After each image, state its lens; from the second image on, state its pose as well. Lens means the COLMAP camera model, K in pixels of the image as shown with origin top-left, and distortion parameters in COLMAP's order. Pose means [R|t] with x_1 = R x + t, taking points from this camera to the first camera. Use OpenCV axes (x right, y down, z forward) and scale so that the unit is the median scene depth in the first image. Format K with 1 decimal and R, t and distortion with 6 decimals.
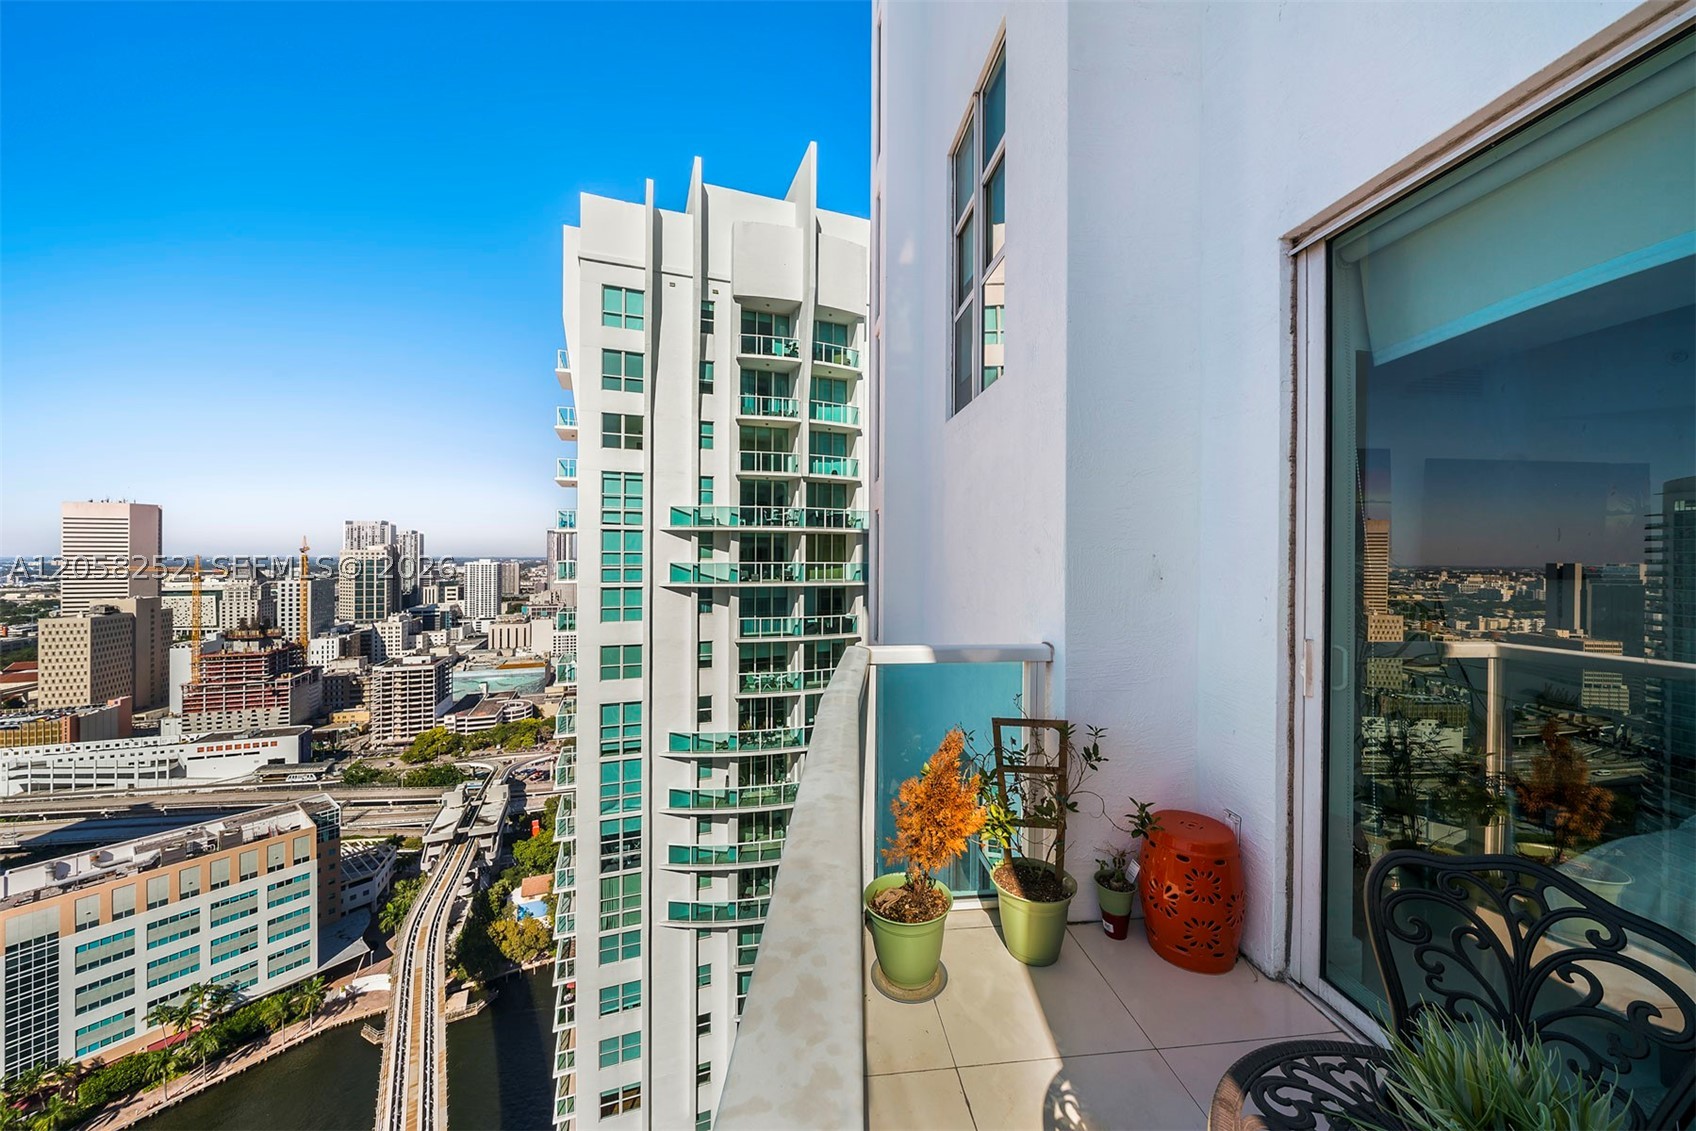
lens RADIAL K [[586.2, 0, 840.2], [0, 586.2, 555.5], [0, 0, 1]] dist [-0.002418, -0.000220]
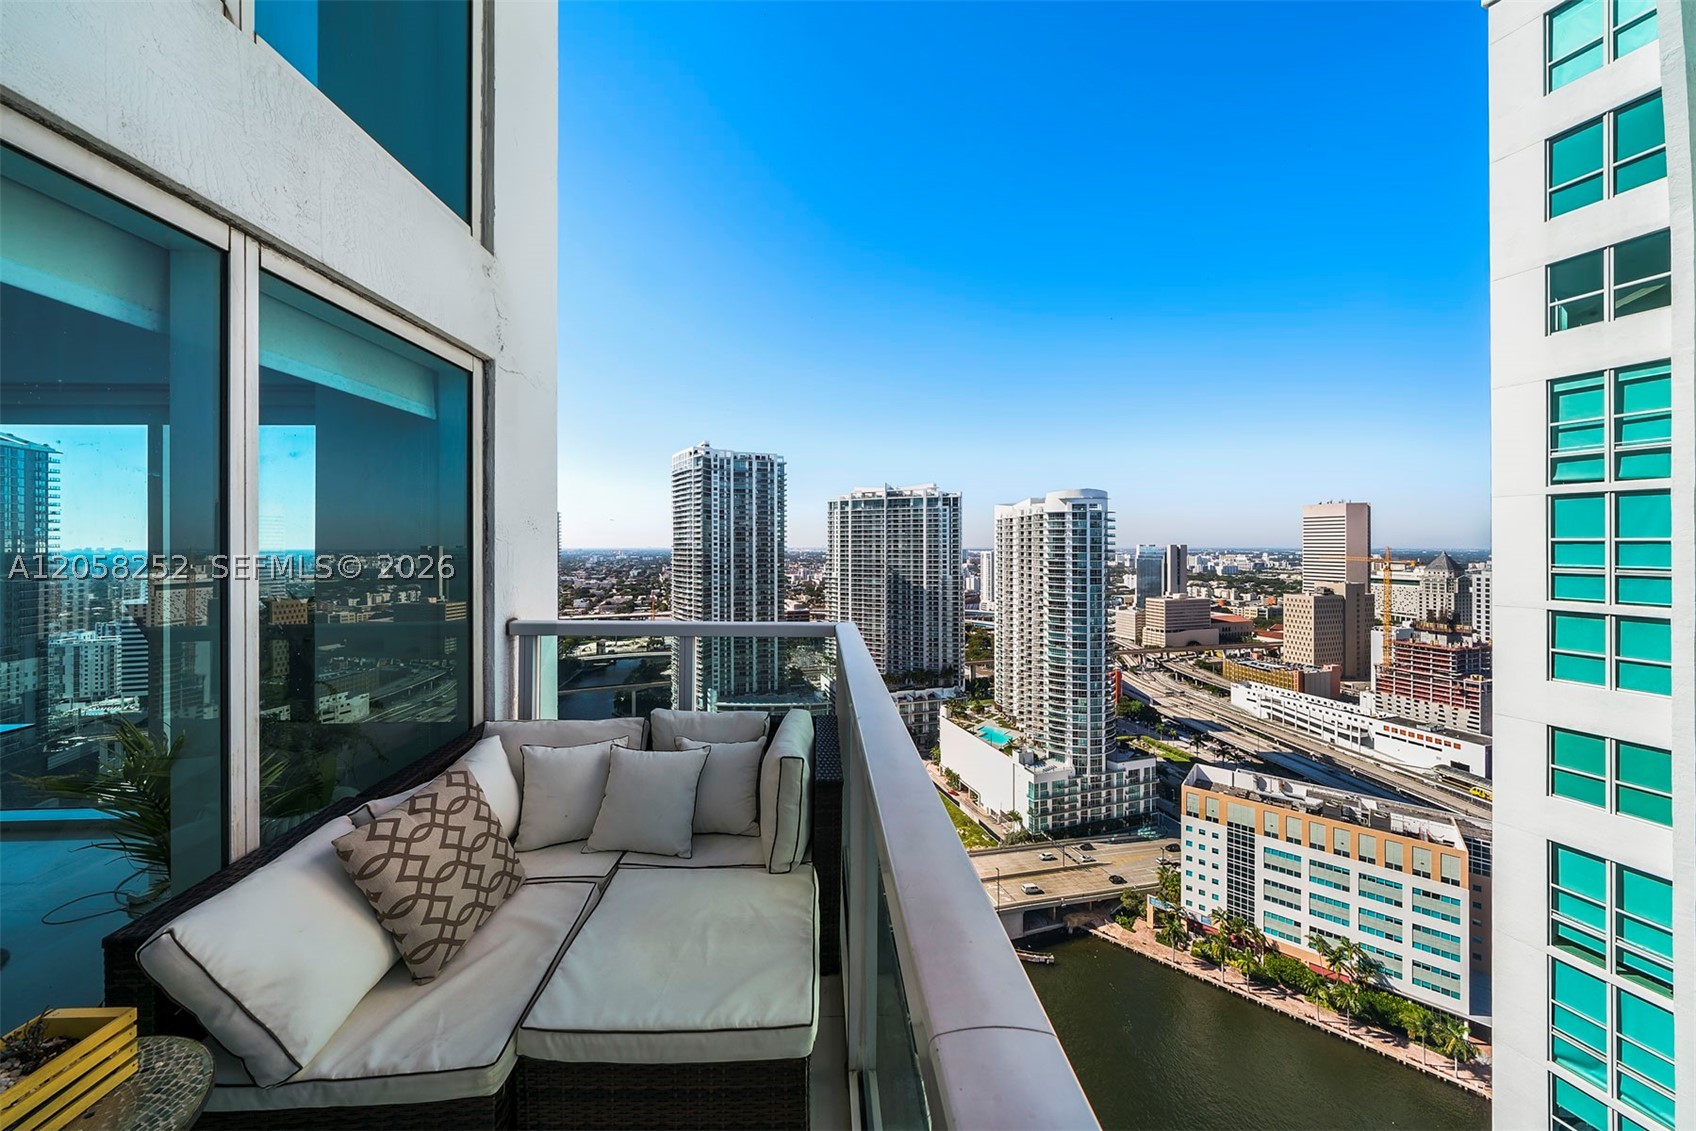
lens RADIAL K [[586.2, 0, 847.8], [0, 586.2, 543.4], [0, 0, 1]] dist [-0.002418, -0.000220]
pose [[-0.037767, -0.004569, -0.999276, 0.030608], [-0.001555, 0.999989, -0.004513, 0.000058], [0.999285, 0.001384, -0.037773, 0.105575]]
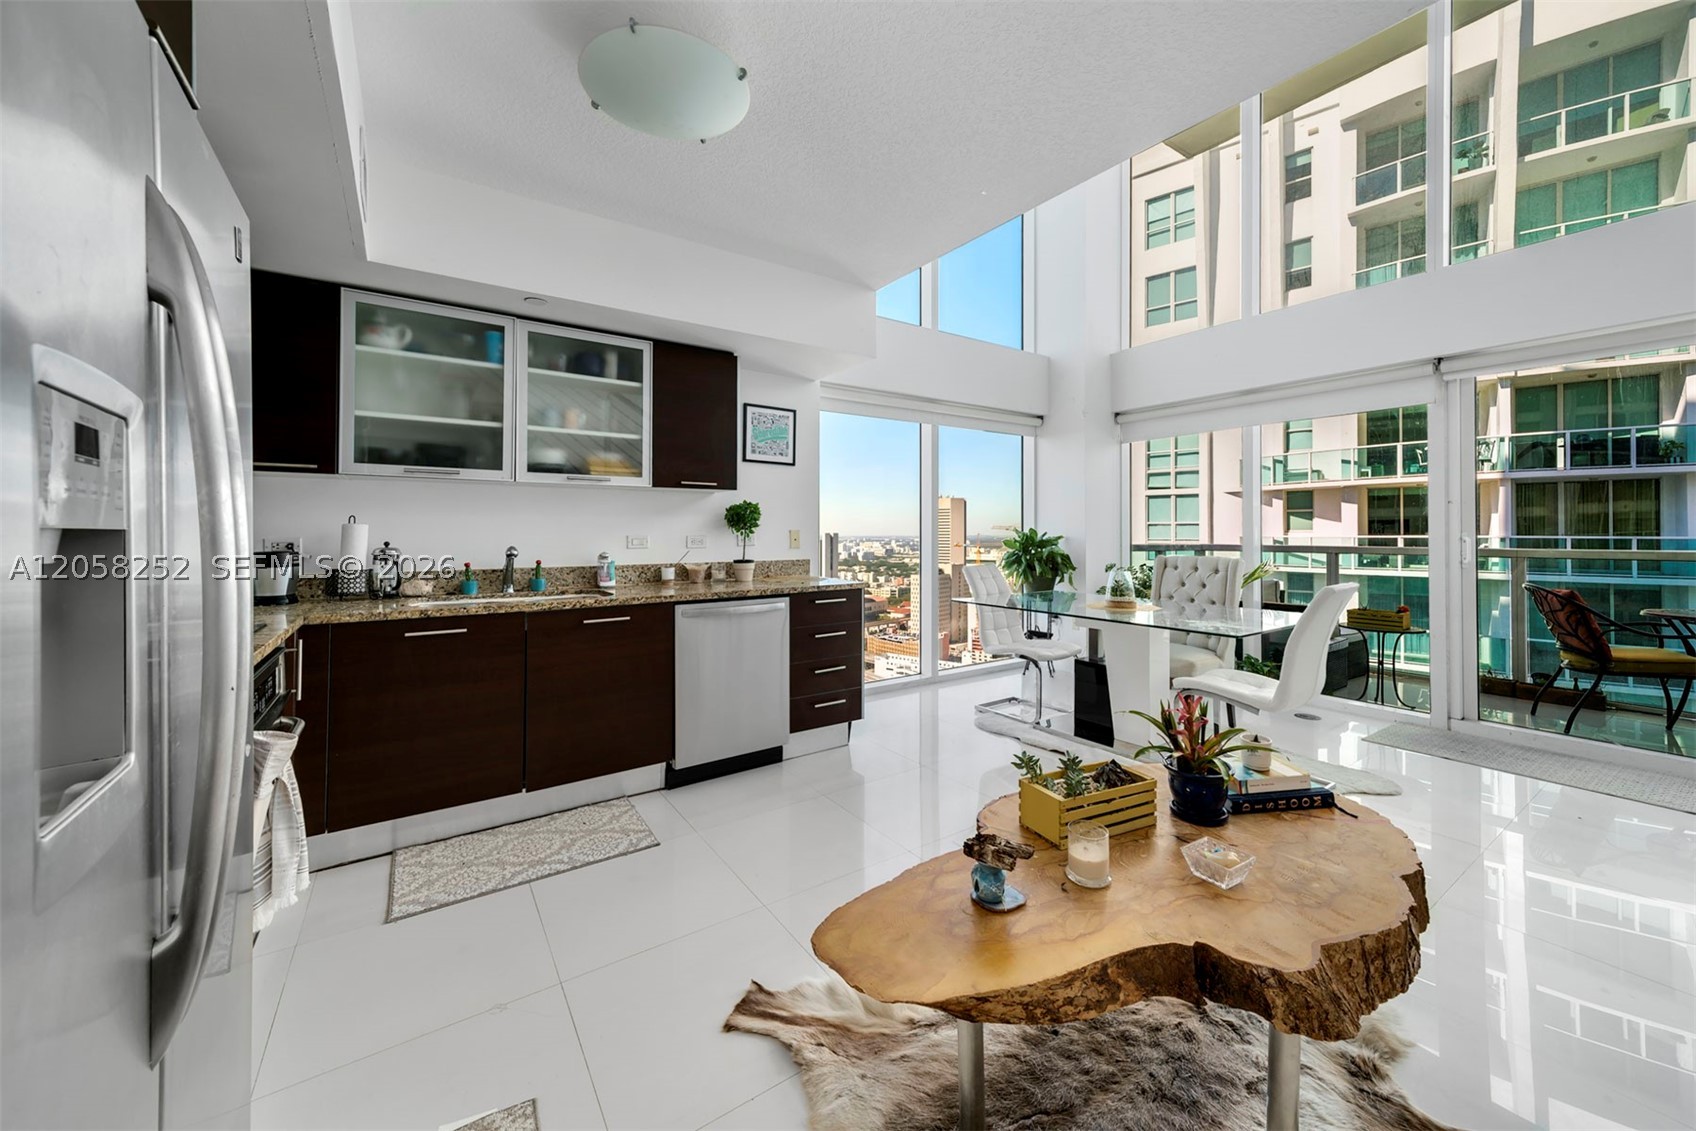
lens RADIAL K [[629.1, 0, 855.8], [0, 629.1, 524.6], [0, 0, 1]] dist [0.011004, 0.001703]
pose [[0.501412, -0.015904, -0.865063, 0.039687], [0.002988, 0.999857, -0.016650, 0.002410], [0.865204, 0.005764, 0.501388, 0.051148]]
